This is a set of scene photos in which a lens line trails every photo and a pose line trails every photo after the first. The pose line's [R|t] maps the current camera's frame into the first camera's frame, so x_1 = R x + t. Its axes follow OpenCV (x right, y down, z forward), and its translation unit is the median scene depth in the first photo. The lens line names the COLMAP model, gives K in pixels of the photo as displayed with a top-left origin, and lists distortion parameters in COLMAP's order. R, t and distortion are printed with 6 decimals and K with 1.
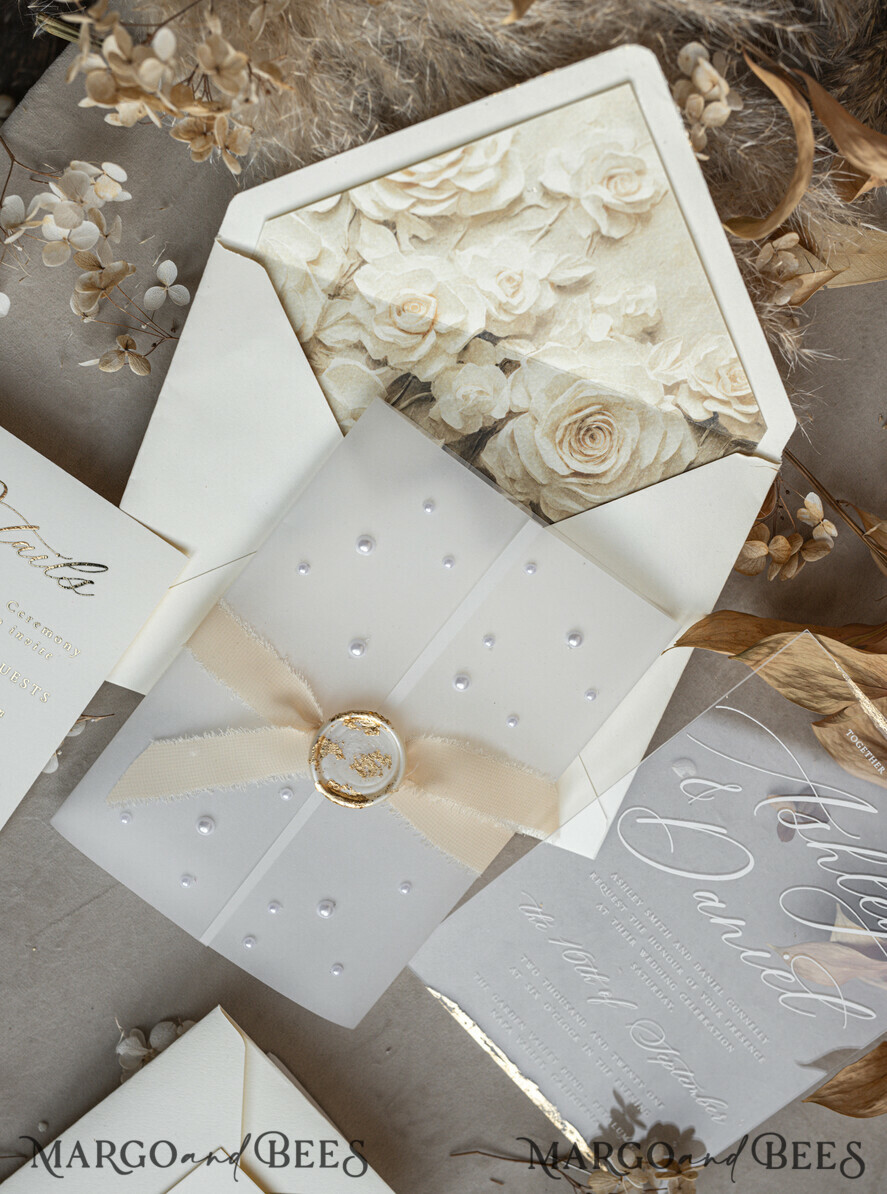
lens RADIAL K [[2116.5, 0, 419.6], [0, 2116.5, 556.6], [0, 0, 1]] dist [-0.030412, 0.000000]
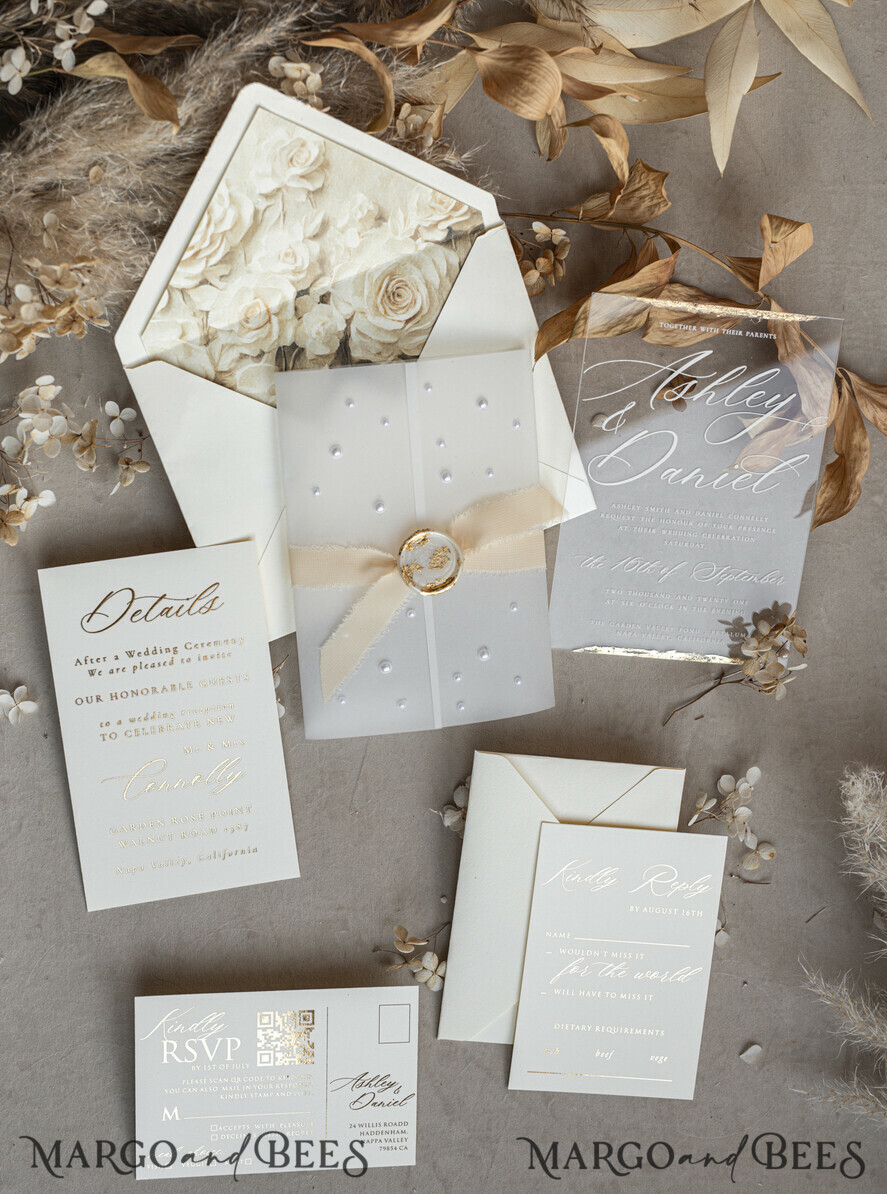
lens RADIAL K [[2116.5, 0, 383.4], [0, 2116.5, 527.4], [0, 0, 1]] dist [-0.030412, 0.000000]
pose [[0.734073, -0.678991, 0.010443, -0.052657], [0.679010, 0.734126, 0.002158, 0.052813], [-0.009132, 0.005507, 0.999943, -0.487809]]
